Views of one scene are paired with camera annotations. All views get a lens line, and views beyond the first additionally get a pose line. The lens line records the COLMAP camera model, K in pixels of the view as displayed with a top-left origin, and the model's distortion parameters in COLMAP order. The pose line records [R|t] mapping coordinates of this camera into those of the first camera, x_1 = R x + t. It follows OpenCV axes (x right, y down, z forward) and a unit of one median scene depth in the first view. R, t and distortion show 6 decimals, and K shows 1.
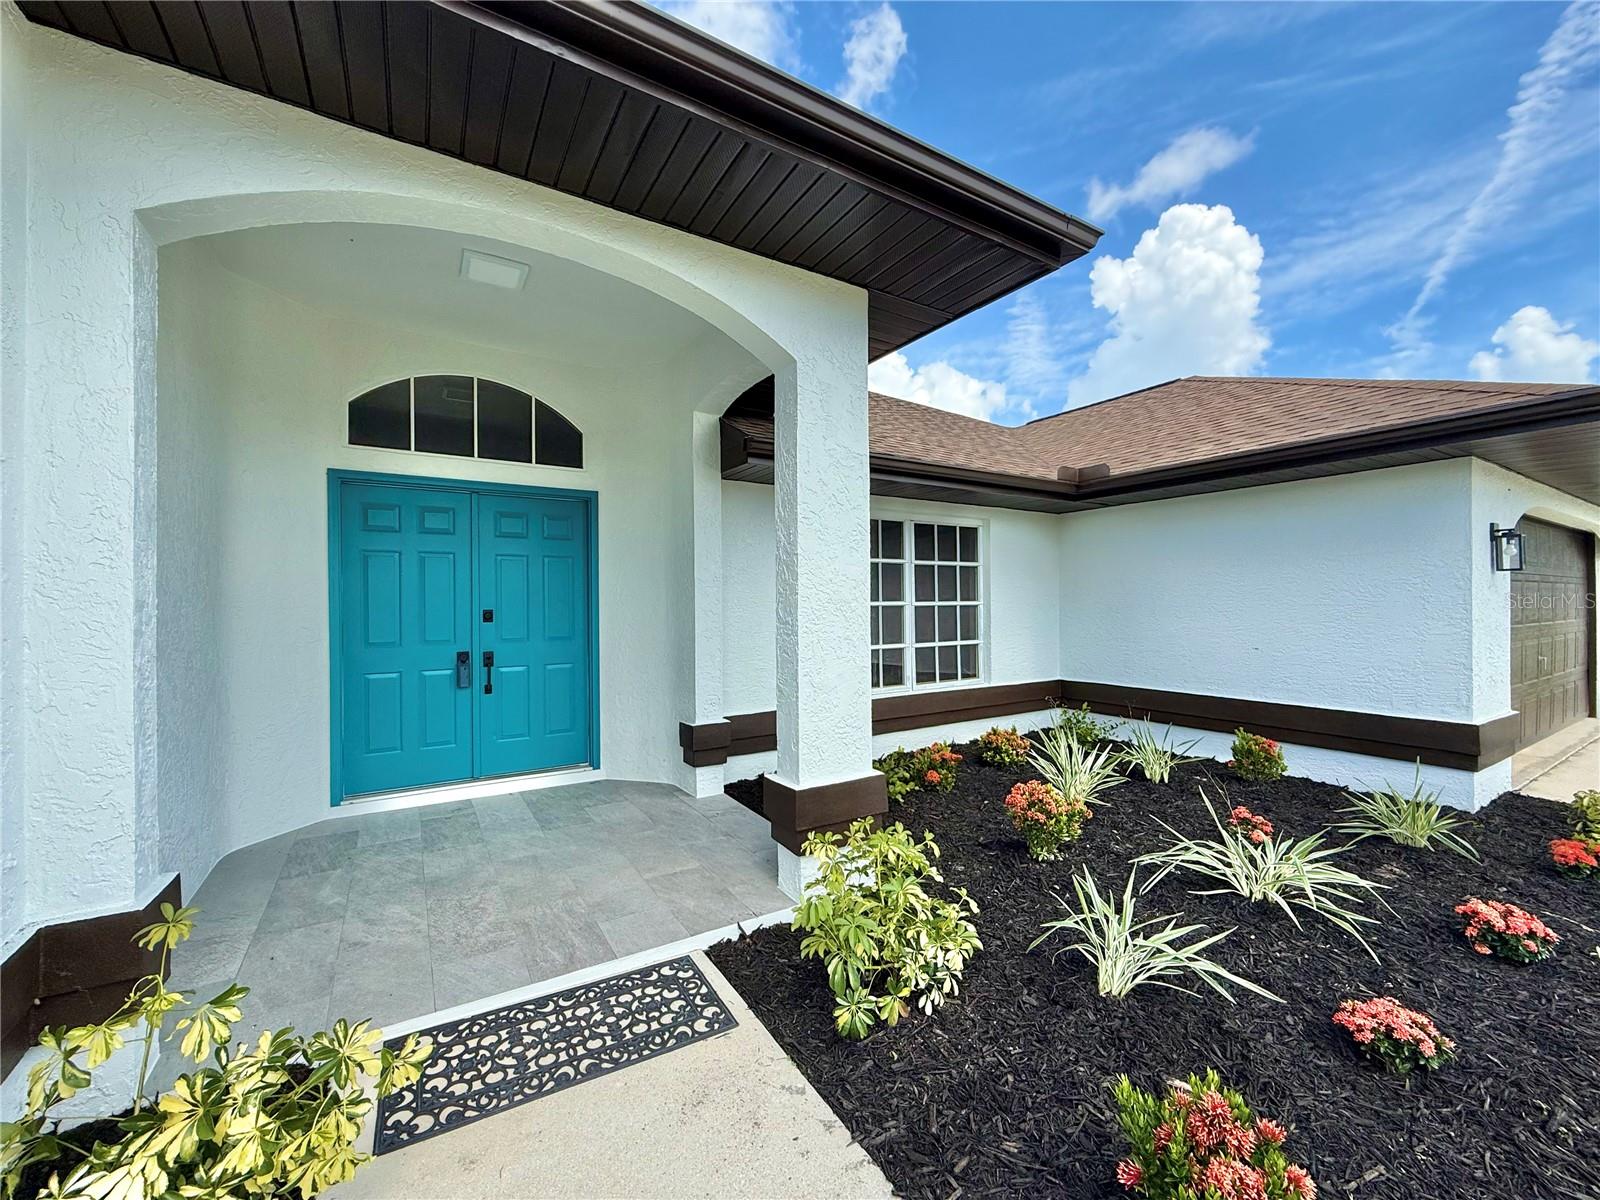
lens RADIAL K [[635.8, 0, 798.3], [0, 635.8, 609.0], [0, 0, 1]] dist [0.001132, 0.000121]
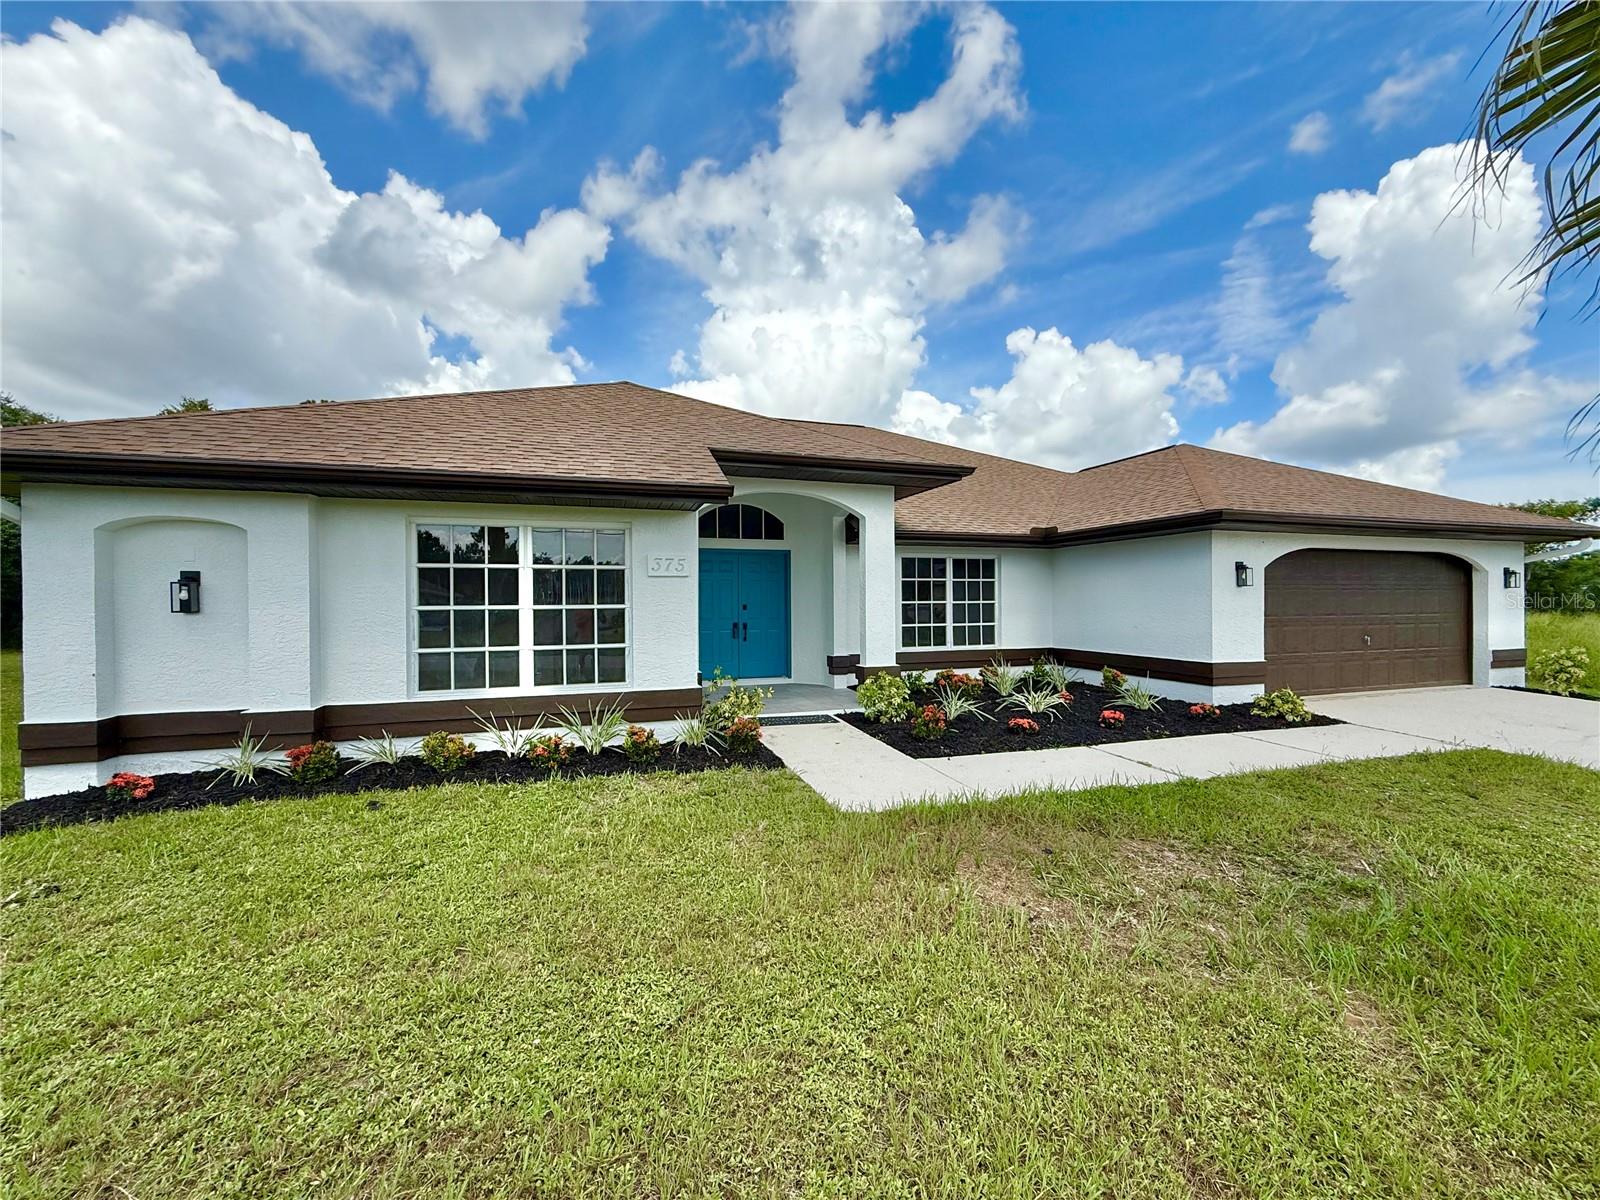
lens RADIAL K [[635.8, 0, 798.3], [0, 635.8, 609.0], [0, 0, 1]] dist [0.001132, 0.000121]
pose [[0.962507, 0.009431, -0.271094, 0.238328], [-0.005074, 0.999847, 0.016766, -0.016464], [0.271210, -0.014762, 0.962407, -0.861219]]
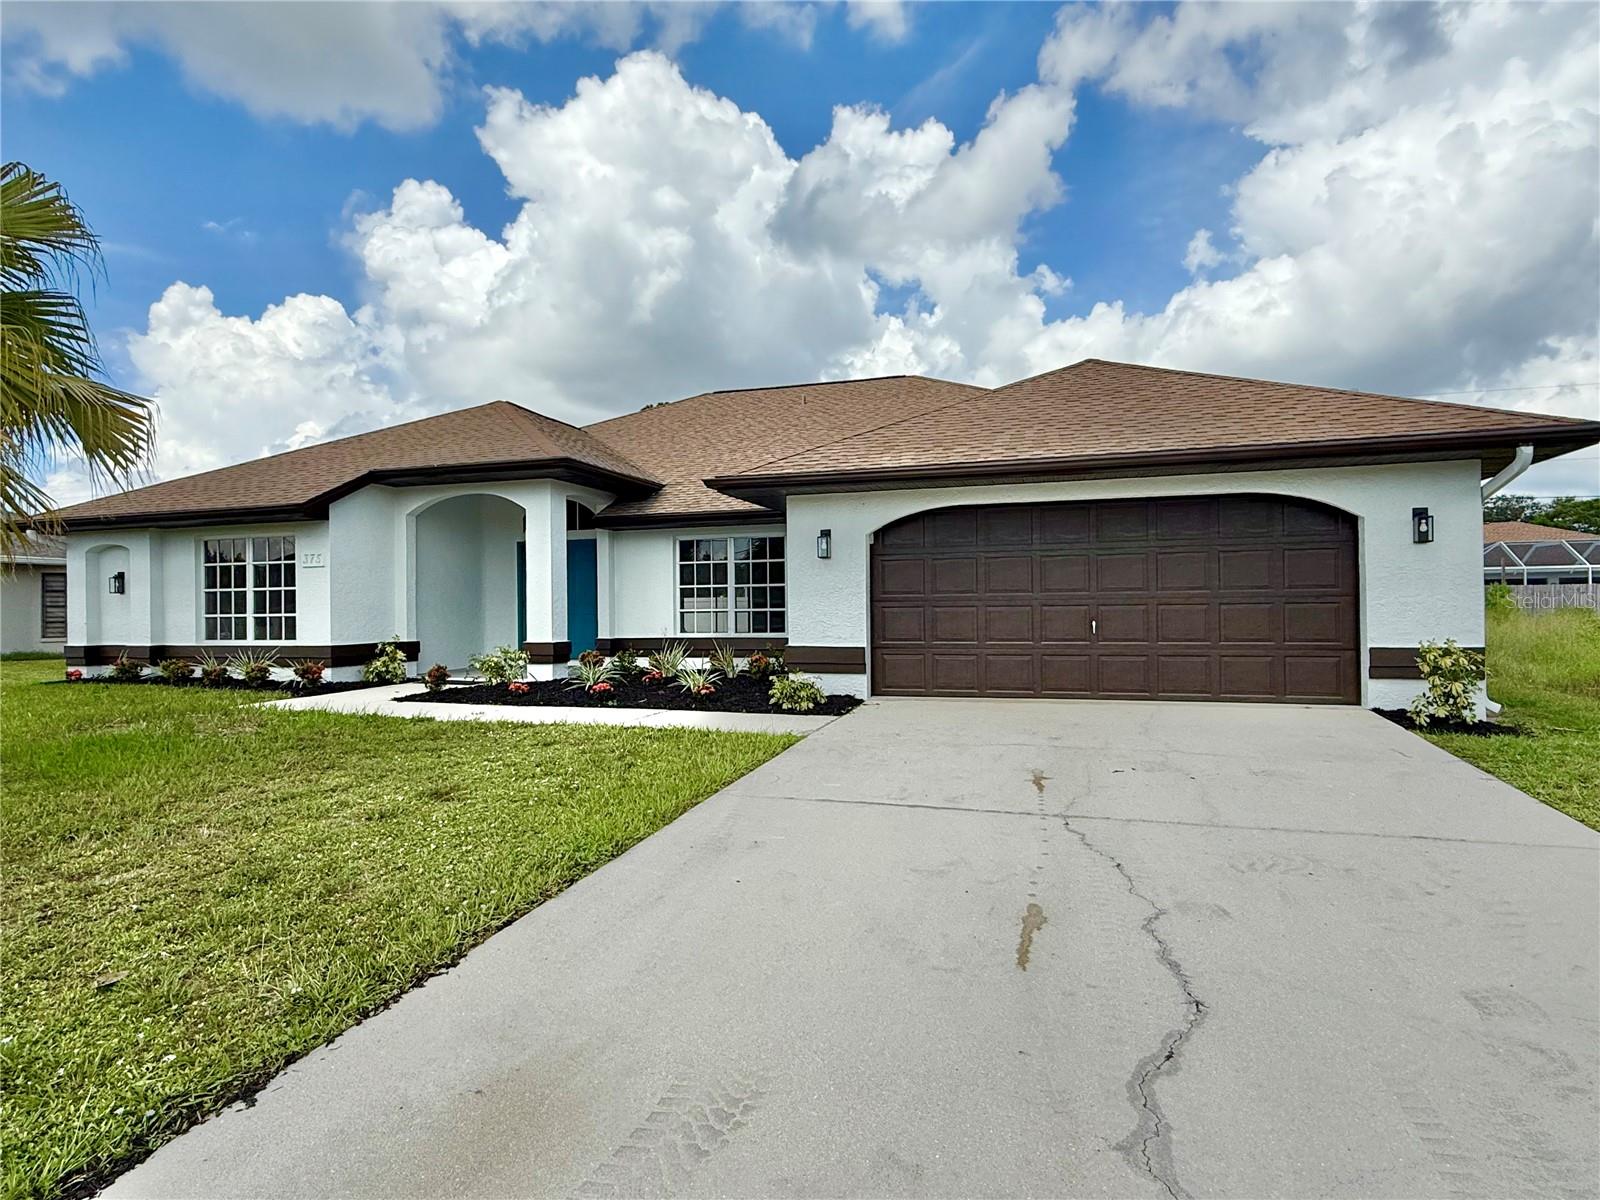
lens RADIAL K [[894.2, 0, 800.0], [0, 894.2, 600.0], [0, 0, 1]] dist [-0.001409, -0.000310]
pose [[0.616555, -0.005608, -0.787292, 2.061318], [0.003744, 0.999984, -0.004191, 0.037978], [0.787303, -0.000364, 0.616566, -0.329058]]
